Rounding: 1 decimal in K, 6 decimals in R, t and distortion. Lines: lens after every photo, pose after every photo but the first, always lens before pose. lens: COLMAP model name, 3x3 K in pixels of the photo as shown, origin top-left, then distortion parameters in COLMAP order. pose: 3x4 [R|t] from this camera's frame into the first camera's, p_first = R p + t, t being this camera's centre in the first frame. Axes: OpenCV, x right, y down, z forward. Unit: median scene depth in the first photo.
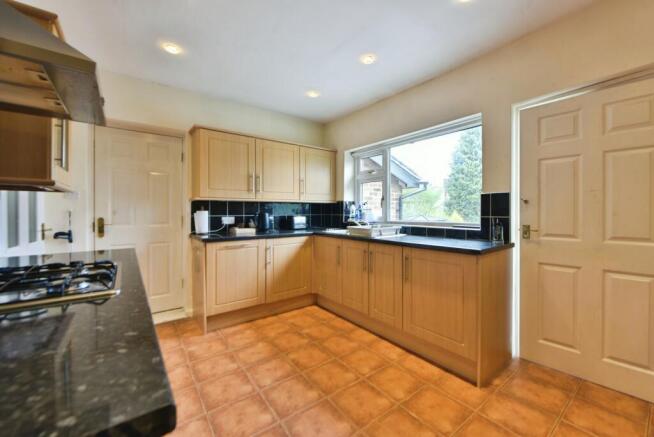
lens RADIAL K [[251.9, 0, 328.4], [0, 251.9, 213.0], [0, 0, 1]] dist [-0.000982, -0.000108]
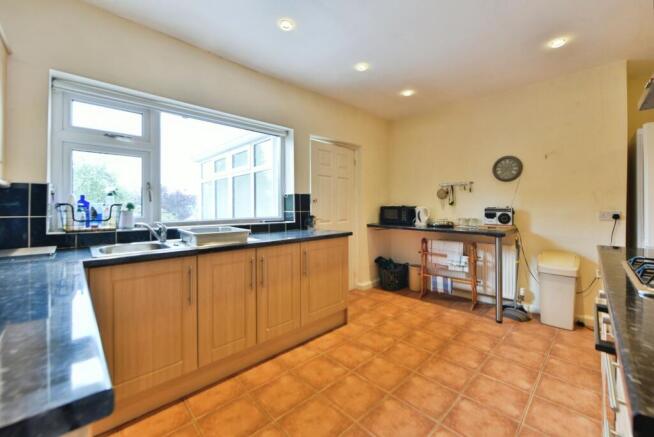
lens RADIAL K [[260.7, 0, 335.2], [0, 260.7, 207.0], [0, 0, 1]] dist [0.002117, 0.000076]
pose [[-0.113094, 0.001660, 0.993583, -0.794226], [0.010342, 0.999946, -0.000493, -0.005757], [-0.993530, 0.010219, -0.113105, 1.039133]]
